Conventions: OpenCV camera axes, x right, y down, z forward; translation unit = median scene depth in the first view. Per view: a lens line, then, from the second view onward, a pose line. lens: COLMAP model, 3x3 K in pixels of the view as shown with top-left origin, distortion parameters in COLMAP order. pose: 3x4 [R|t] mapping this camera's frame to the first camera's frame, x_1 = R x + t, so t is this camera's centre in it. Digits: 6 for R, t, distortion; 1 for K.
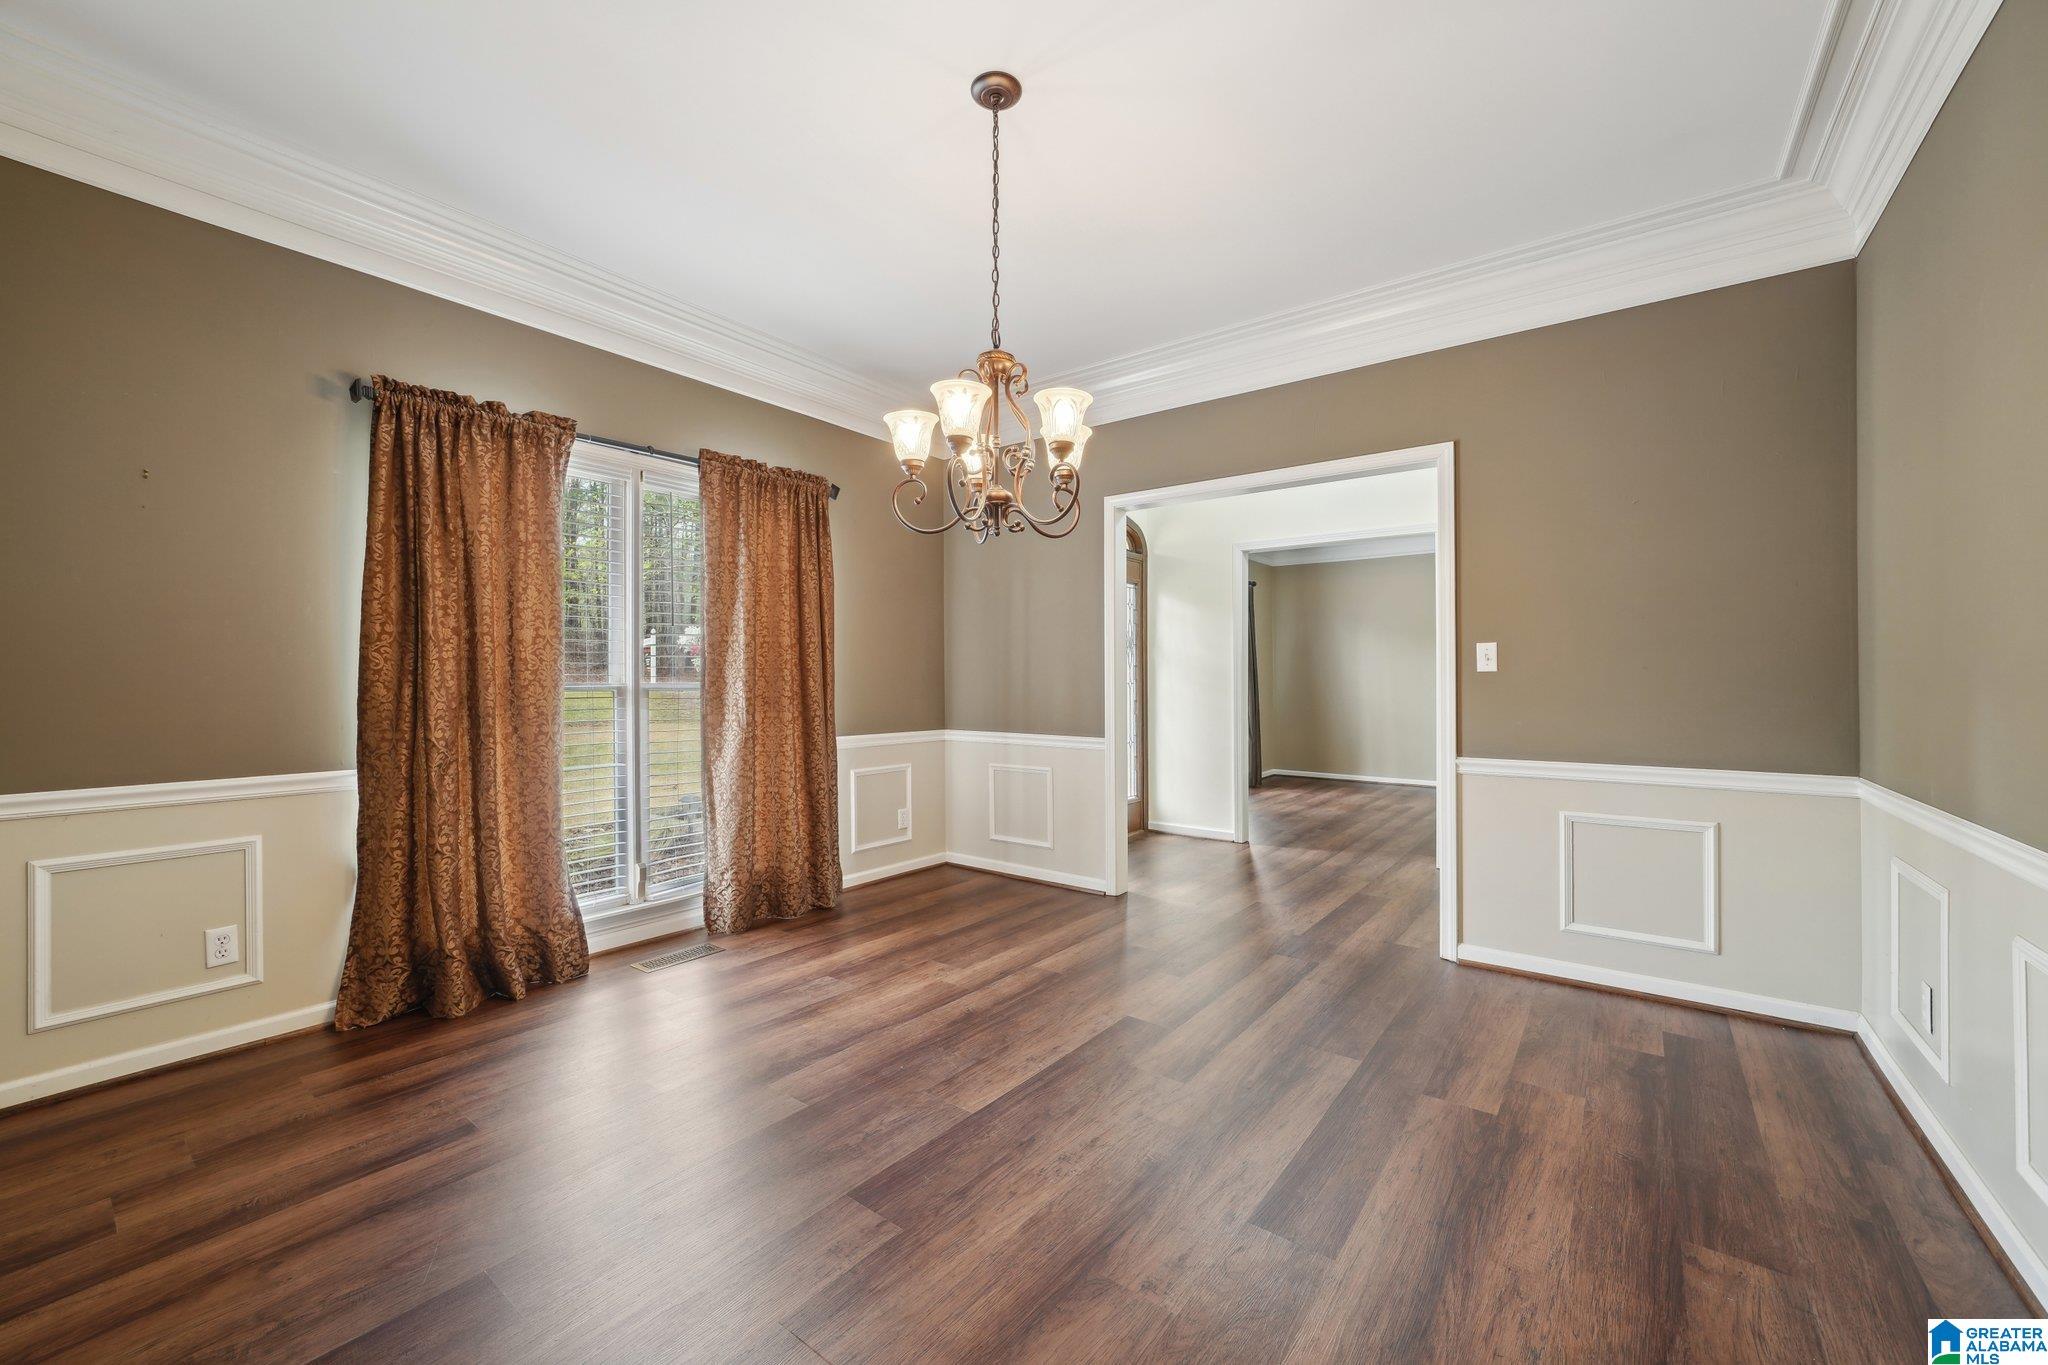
lens RADIAL K [[799.0, 0, 1018.5], [0, 799.0, 681.2], [0, 0, 1]] dist [-0.009248, 0.000276]
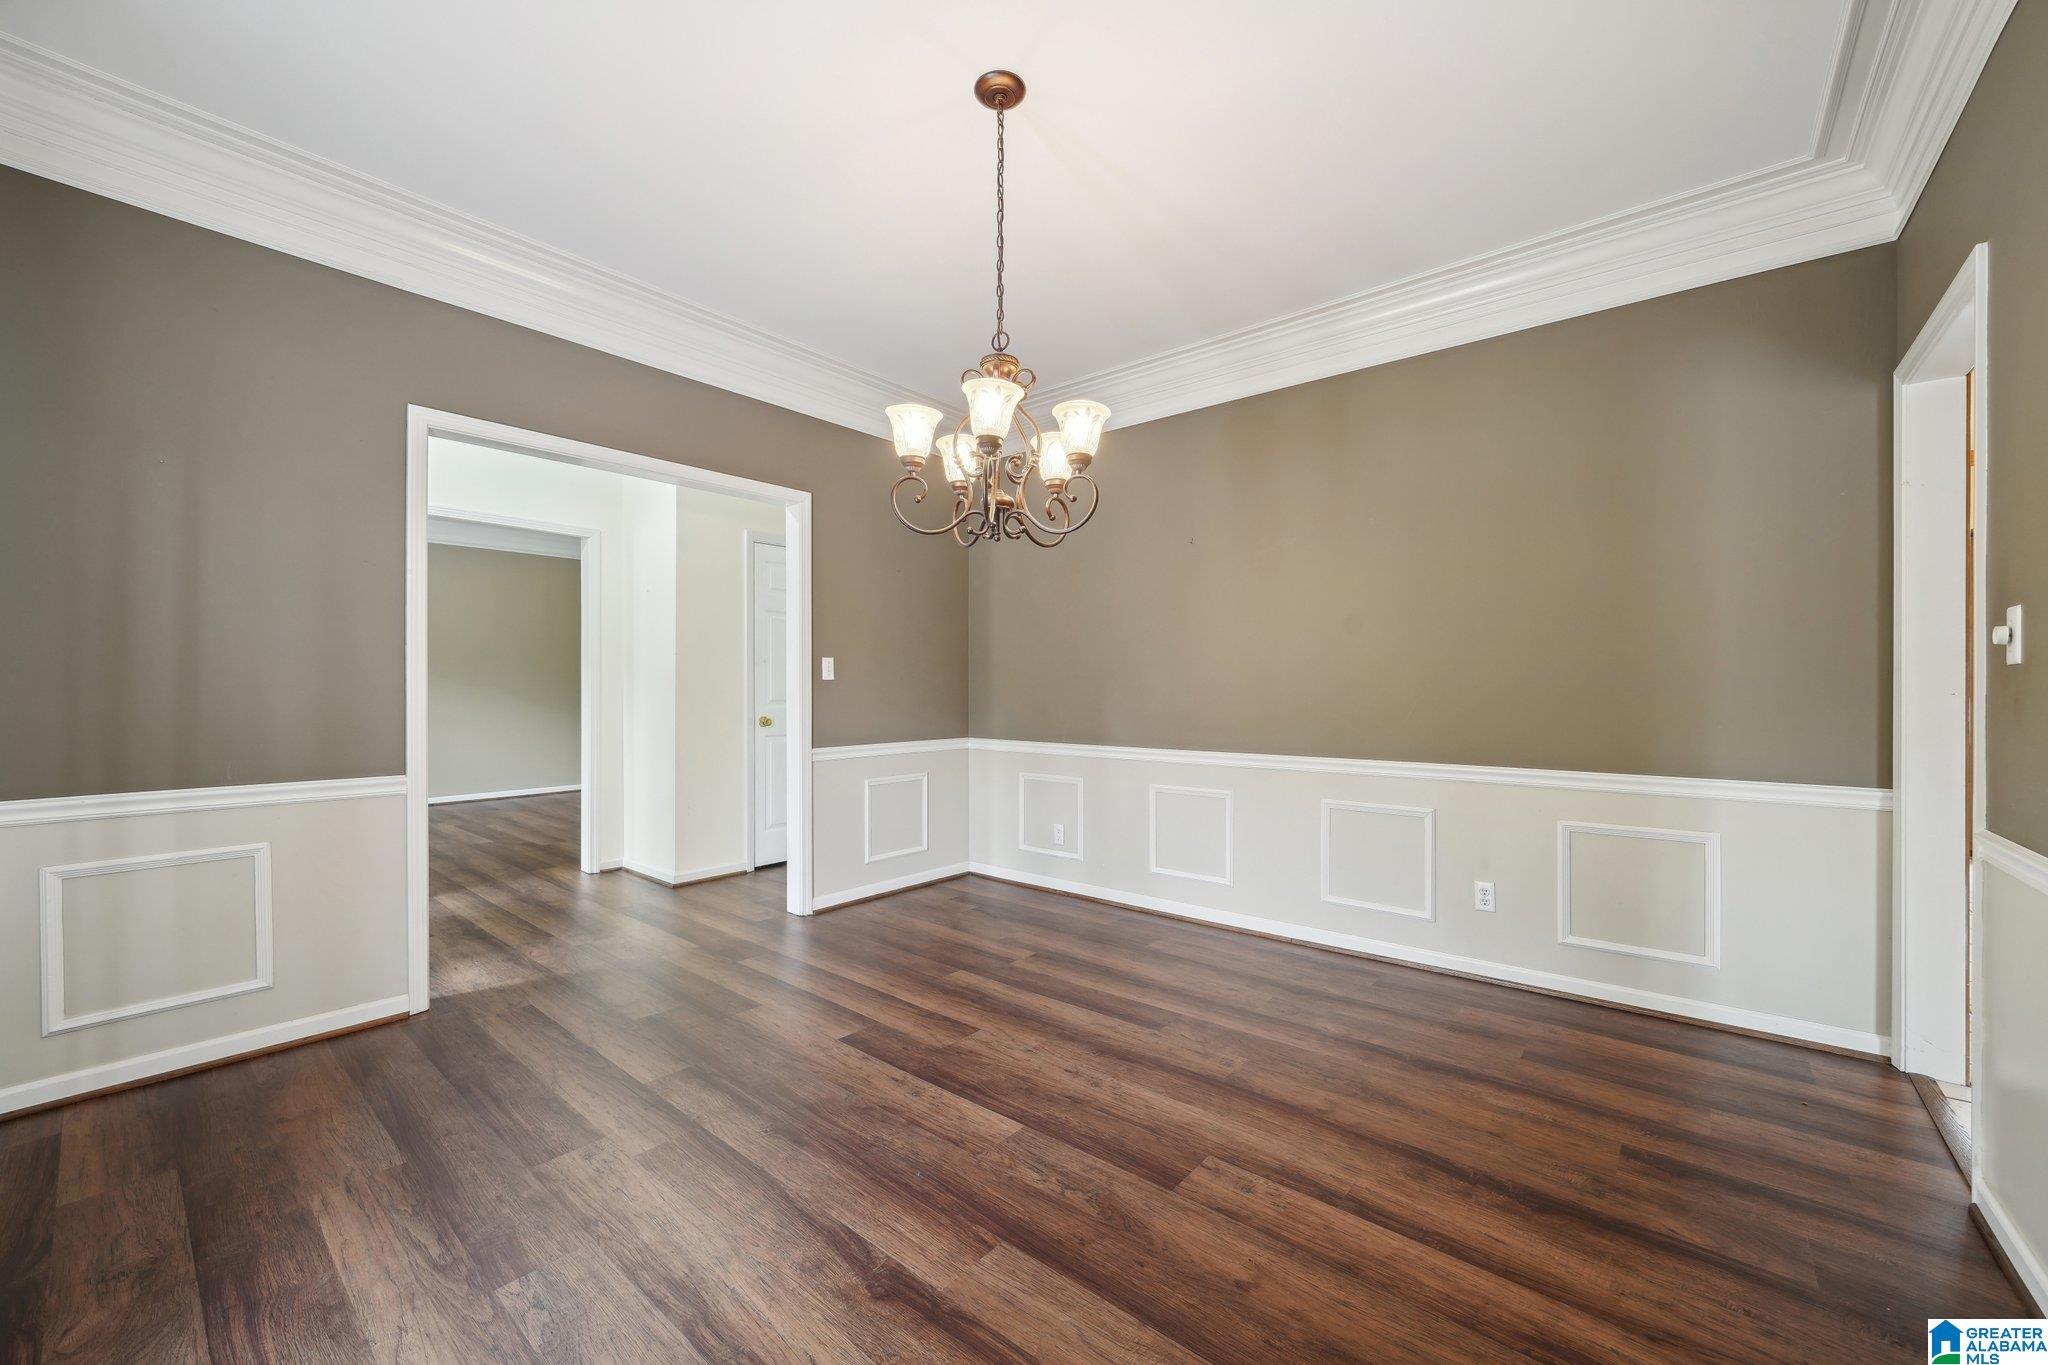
lens RADIAL K [[799.0, 0, 1020.4], [0, 799.0, 685.5], [0, 0, 1]] dist [-0.009248, 0.000276]
pose [[0.041667, 0.002267, 0.999129, -0.715981], [-0.001042, 0.999997, -0.002225, -0.000624], [-0.999131, -0.000949, 0.041669, 0.661880]]
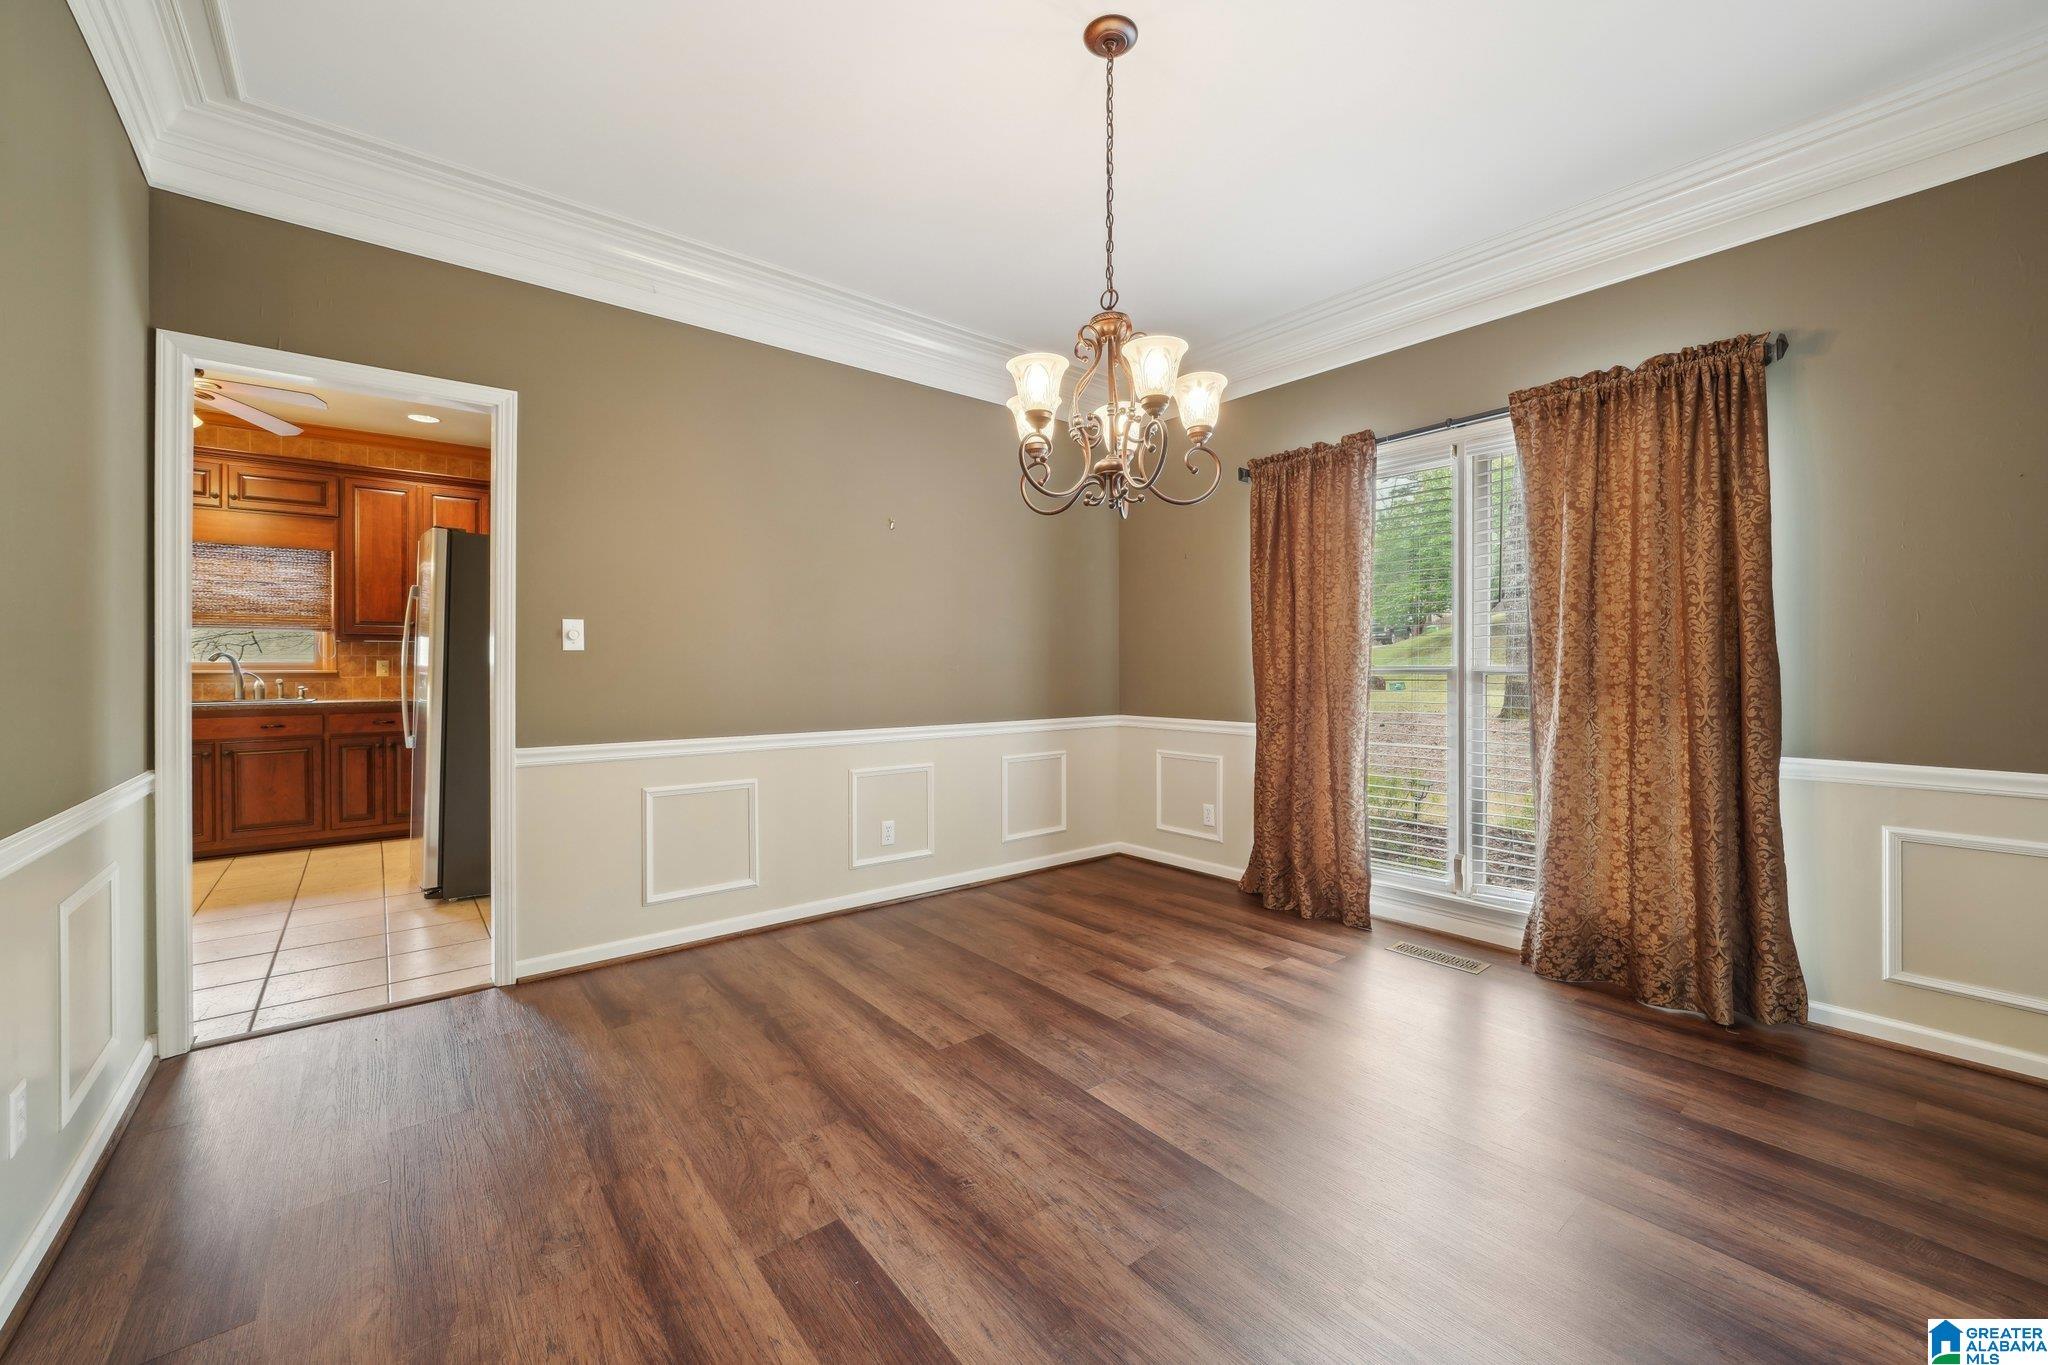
lens RADIAL K [[799.0, 0, 1014.9], [0, 799.0, 664.6], [0, 0, 1]] dist [-0.009248, 0.000276]
pose [[-0.233956, -0.002665, -0.972244, 0.649473], [0.000780, 0.999995, -0.002929, 0.003564], [0.972247, -0.001444, -0.233952, 0.788467]]
